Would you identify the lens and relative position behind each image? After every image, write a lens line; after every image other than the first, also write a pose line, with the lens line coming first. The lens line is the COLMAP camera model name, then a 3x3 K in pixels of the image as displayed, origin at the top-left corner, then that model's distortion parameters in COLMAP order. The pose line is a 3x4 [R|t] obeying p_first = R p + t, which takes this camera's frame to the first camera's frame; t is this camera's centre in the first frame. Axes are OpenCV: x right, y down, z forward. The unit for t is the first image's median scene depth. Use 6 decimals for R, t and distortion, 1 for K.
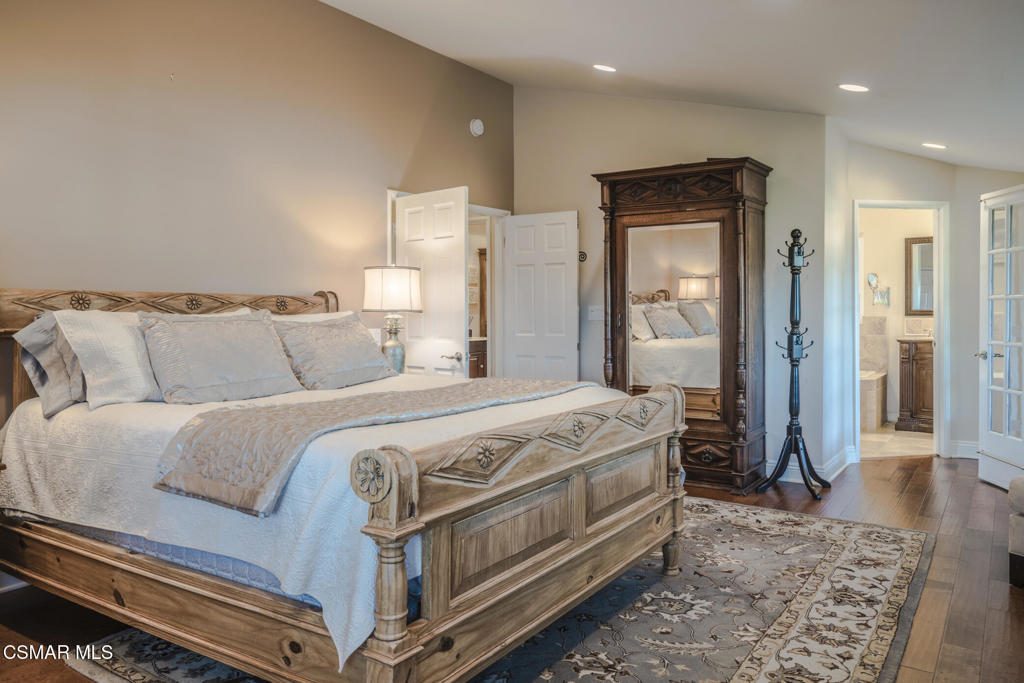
lens RADIAL K [[752.4, 0, 511.4], [0, 752.4, 334.2], [0, 0, 1]] dist [0.007087, 0.000493]
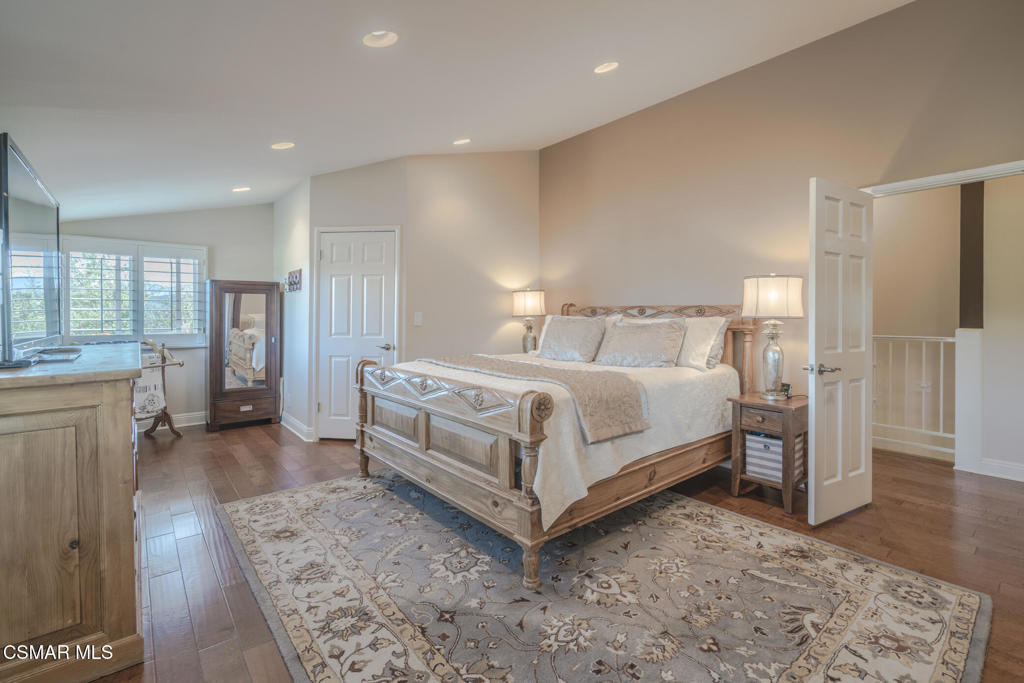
lens RADIAL K [[459.7, 0, 499.5], [0, 459.7, 321.6], [0, 0, 1]] dist [-0.003344, 0.000052]
pose [[-0.297014, 0.018447, -0.954695, 0.938823], [-0.035337, 0.998916, 0.030295, -0.050339], [0.954219, 0.042734, -0.296040, 1.337511]]
